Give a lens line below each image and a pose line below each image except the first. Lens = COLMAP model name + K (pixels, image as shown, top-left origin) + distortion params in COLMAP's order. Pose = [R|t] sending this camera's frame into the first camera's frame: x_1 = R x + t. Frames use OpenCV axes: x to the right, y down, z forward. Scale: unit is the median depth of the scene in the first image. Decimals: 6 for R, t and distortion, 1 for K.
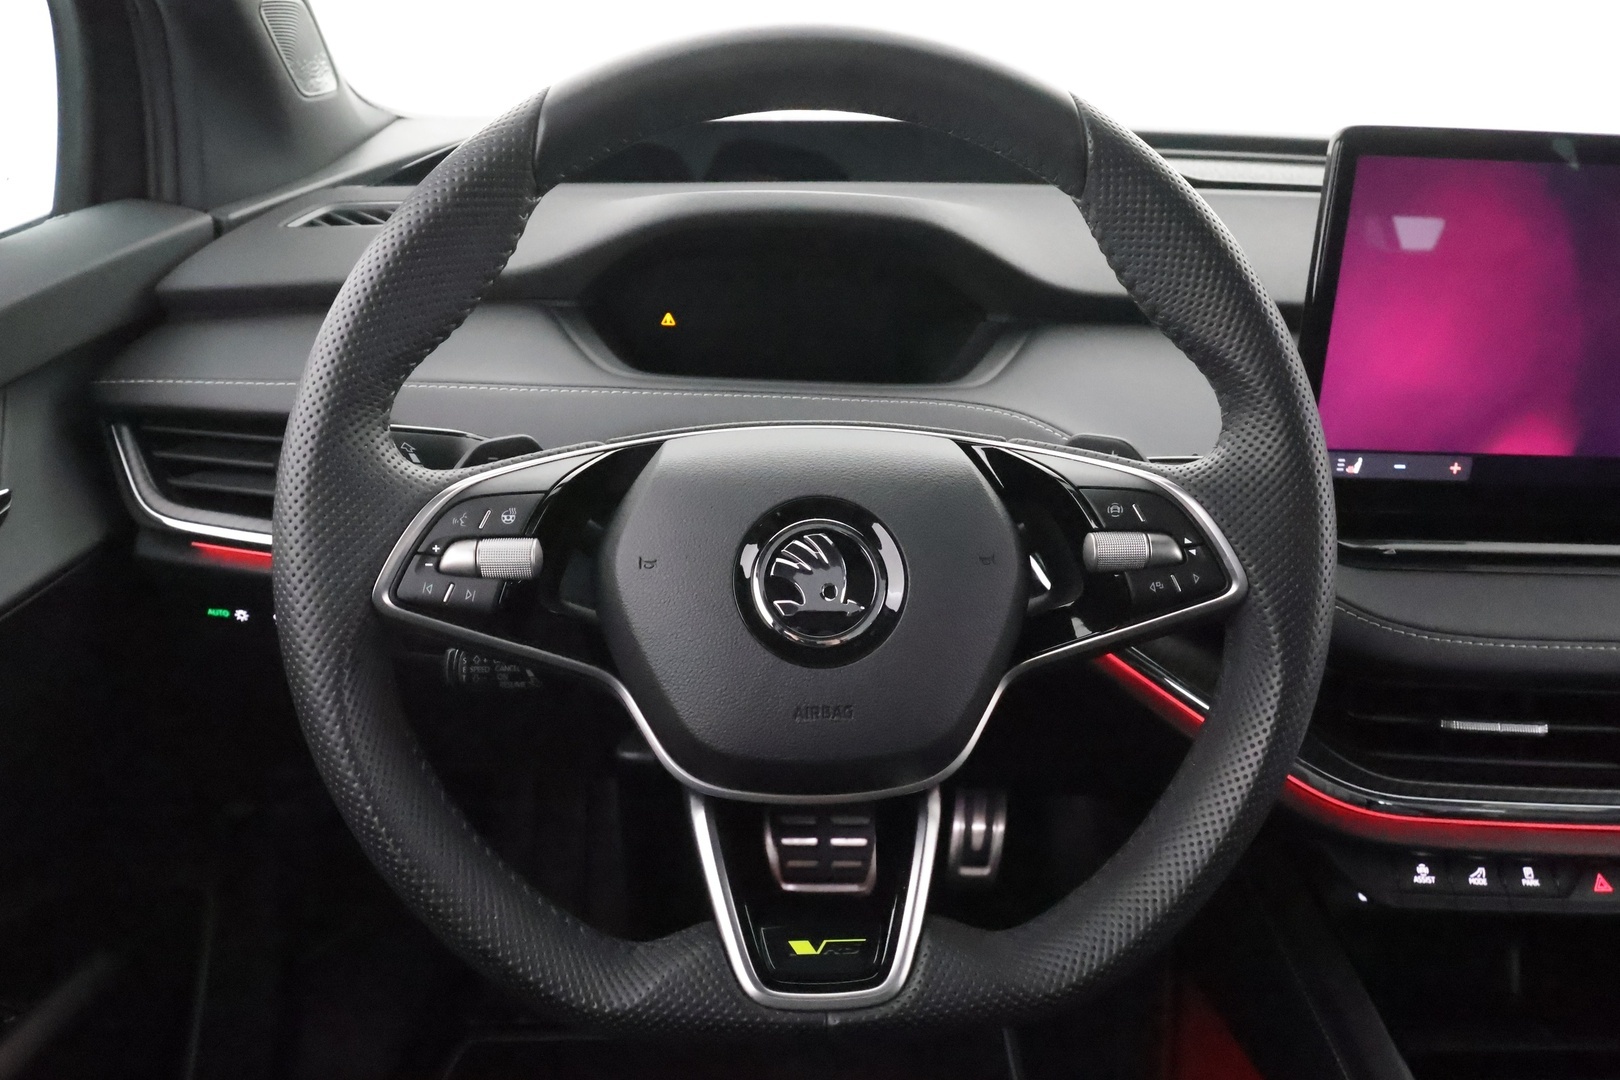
lens RADIAL K [[1232.4, 0, 810.0], [0, 1232.4, 540.0], [0, 0, 1]] dist [-0.003229, -0.000148]
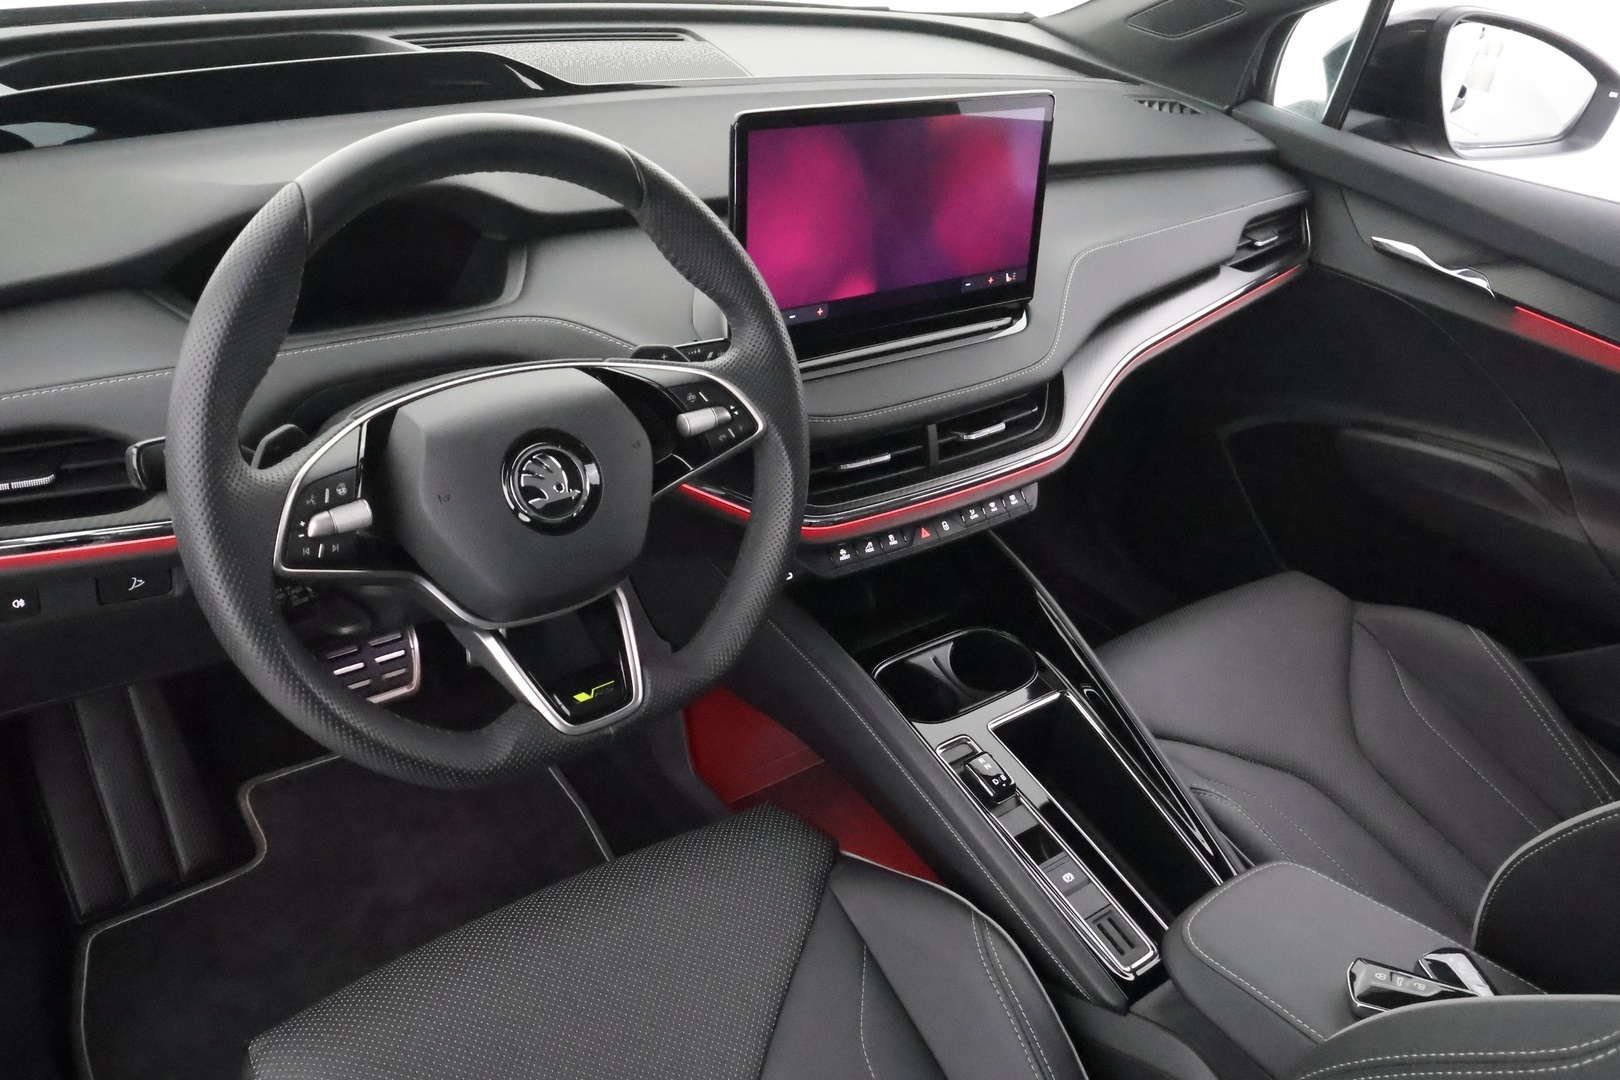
lens RADIAL K [[1292.0, 0, 810.0], [0, 1292.0, 540.0], [0, 0, 1]] dist [0.001549, -0.001654]
pose [[0.816940, -0.261768, 0.513893, -0.573742], [0.154179, 0.957755, 0.242764, -0.239976], [-0.555732, -0.119092, 0.822788, -0.561825]]
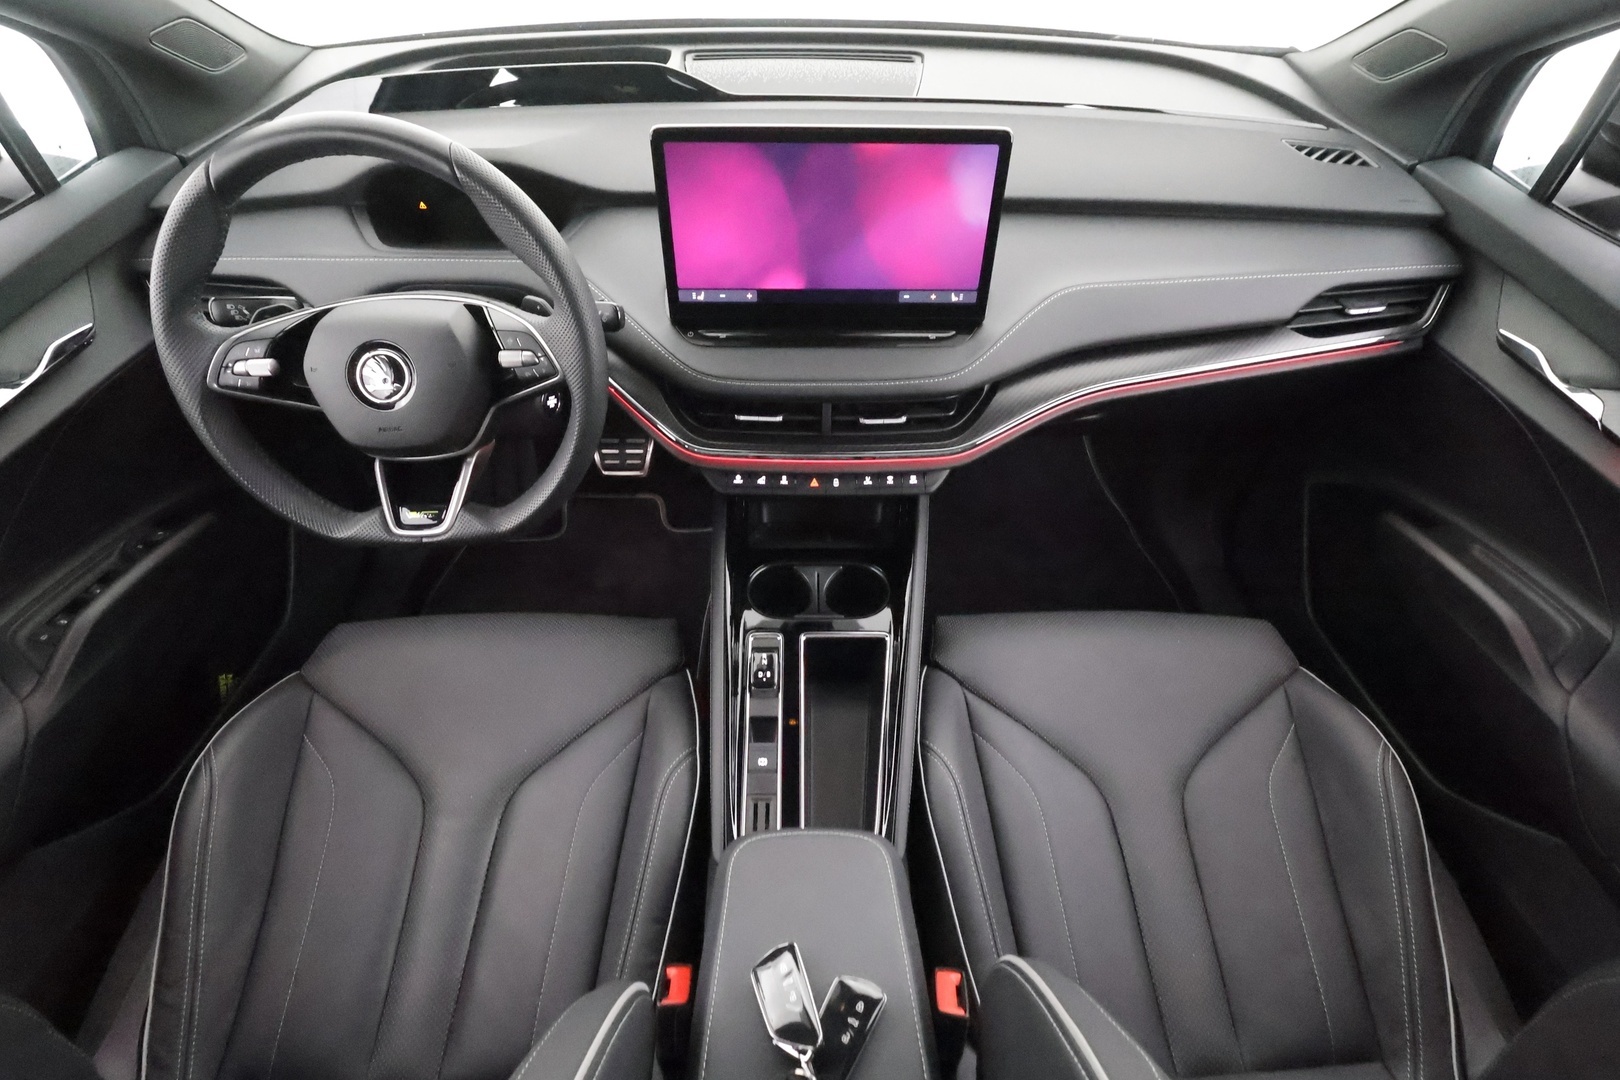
lens RADIAL K [[755.8, 0, 813.7], [0, 755.8, 544.7], [0, 0, 1]] dist [-0.001032, 0.000367]
pose [[0.998925, -0.001566, -0.046336, 0.893212], [0.019445, 0.921434, 0.388048, -0.214642], [0.042088, -0.388532, 0.920474, -0.466533]]
